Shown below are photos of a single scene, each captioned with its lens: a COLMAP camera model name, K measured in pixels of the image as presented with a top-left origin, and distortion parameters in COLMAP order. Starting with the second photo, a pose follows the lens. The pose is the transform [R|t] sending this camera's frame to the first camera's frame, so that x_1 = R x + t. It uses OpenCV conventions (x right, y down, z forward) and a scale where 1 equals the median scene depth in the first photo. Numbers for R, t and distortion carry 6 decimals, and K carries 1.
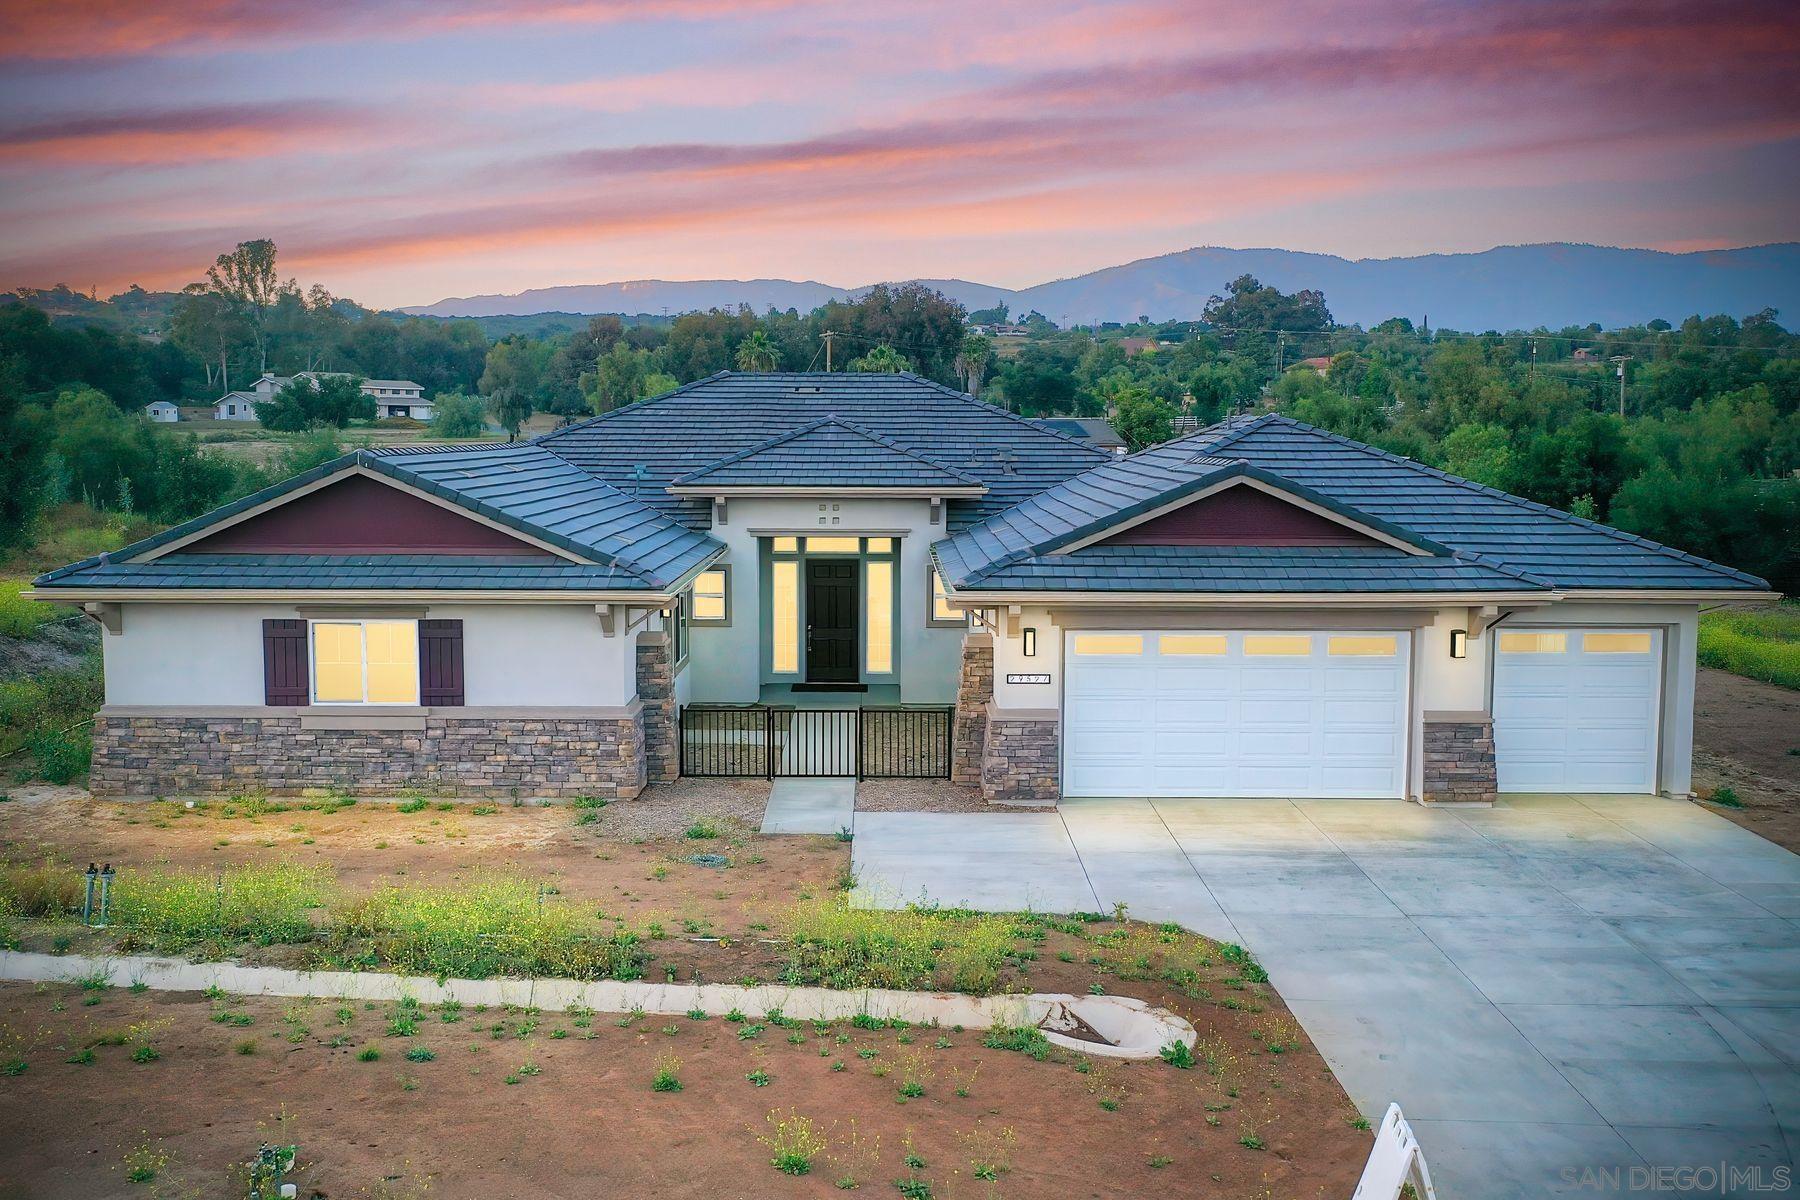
lens RADIAL K [[1722.9, 0, 855.8], [0, 1722.9, 583.7], [0, 0, 1]] dist [0.001489, -0.000063]
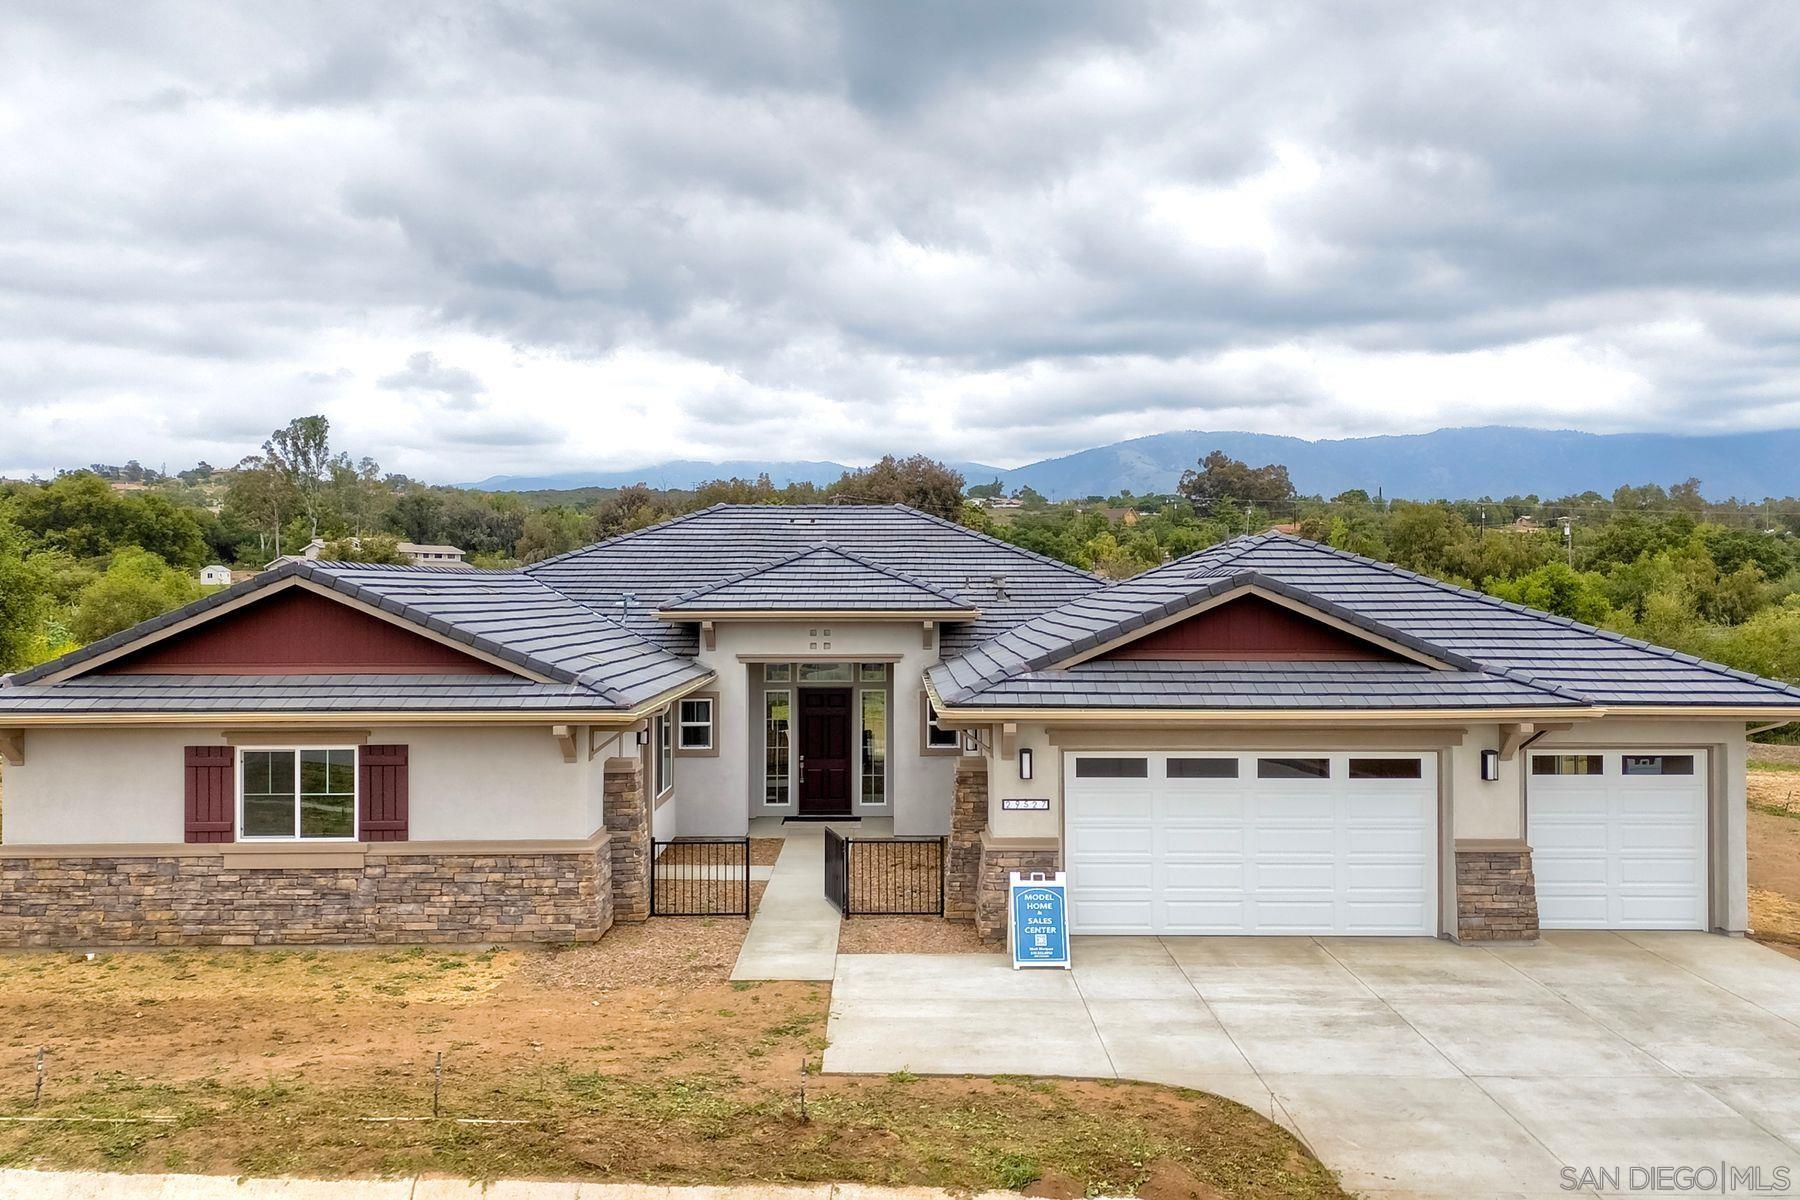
lens RADIAL K [[1562.3, 0, 903.2], [0, 1562.3, 581.6], [0, 0, 1]] dist [0.092651, -0.122911]
pose [[0.999719, -0.003185, 0.023474, 0.014675], [0.005435, 0.995330, -0.096380, 0.016338], [-0.023058, 0.096480, 0.995068, 0.148966]]
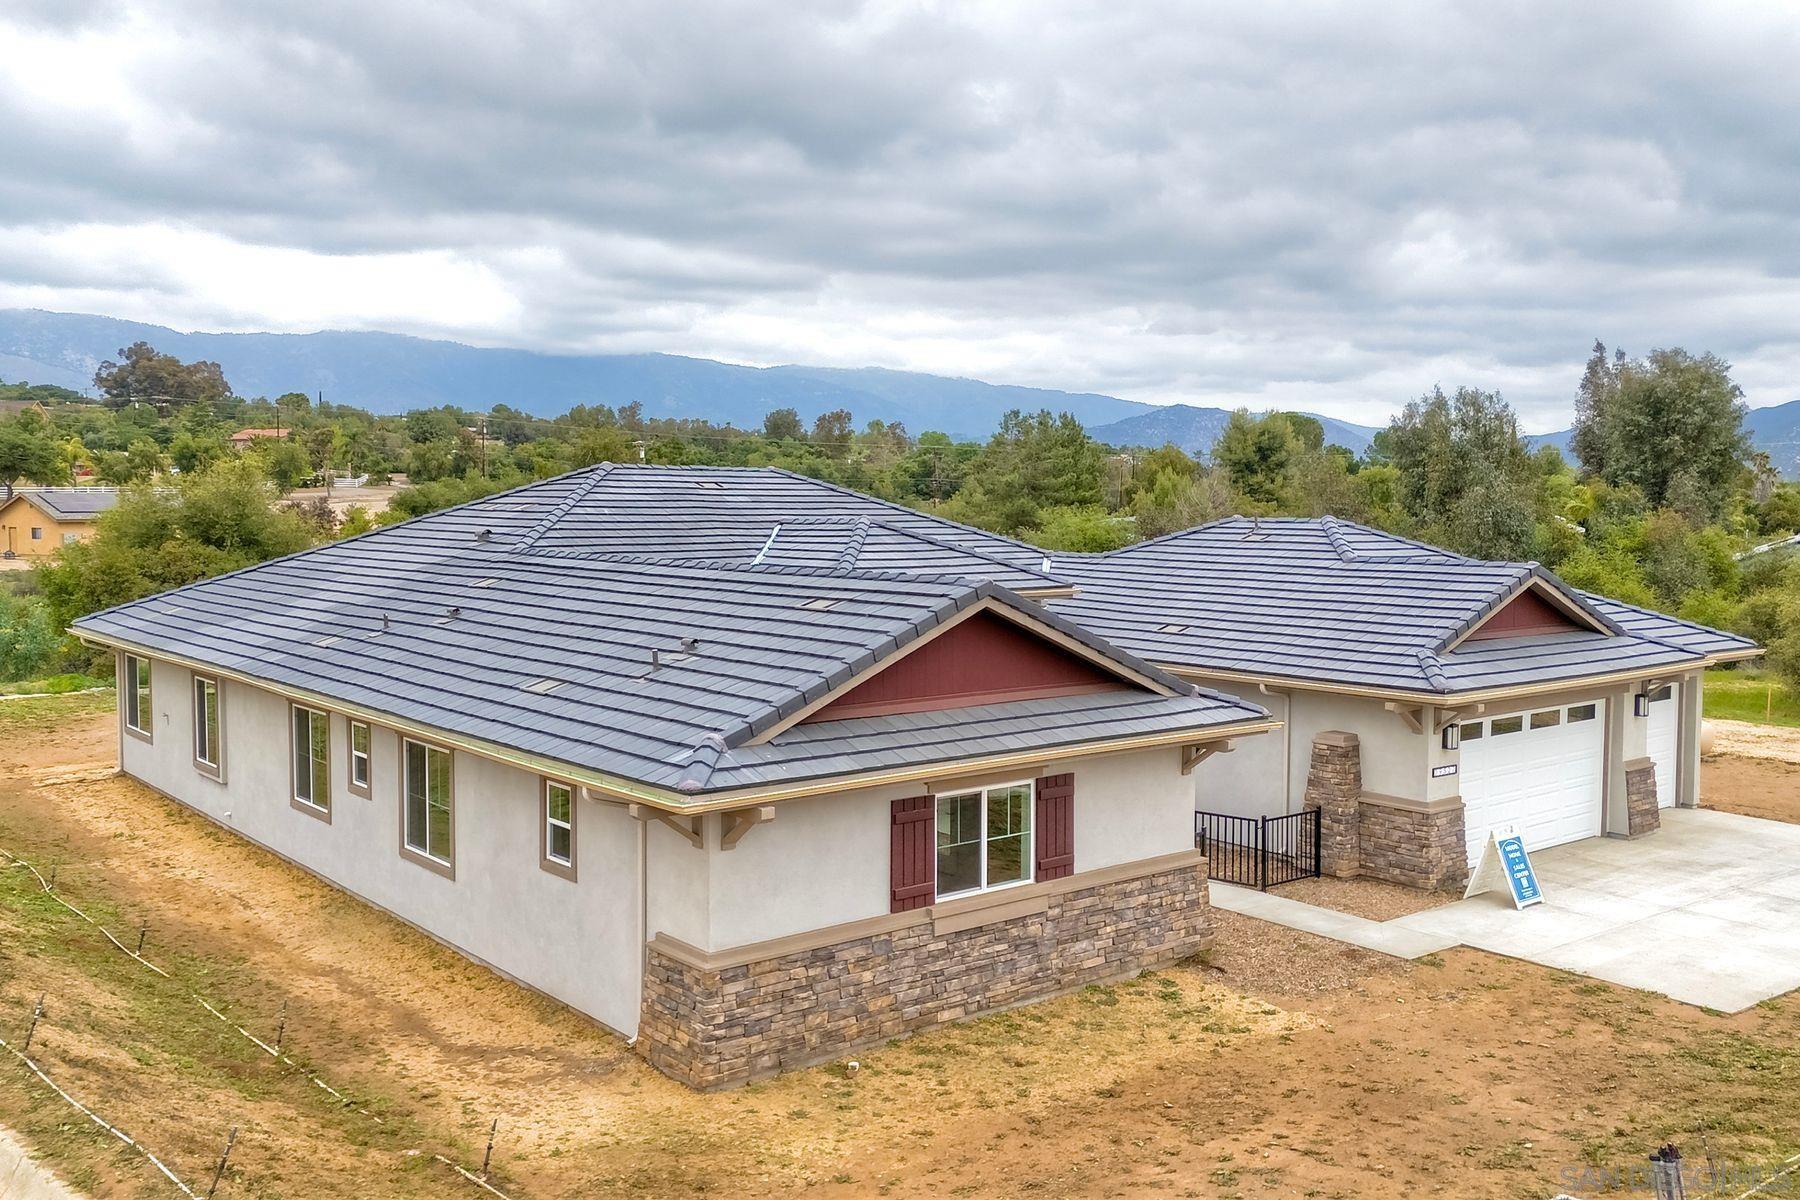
lens RADIAL K [[1562.3, 0, 903.2], [0, 1562.3, 581.6], [0, 0, 1]] dist [0.092651, -0.122911]
pose [[0.763923, -0.032973, 0.644464, -0.772728], [0.055581, 0.998344, -0.014805, -0.065459], [-0.642909, 0.047130, 0.764491, 0.447584]]
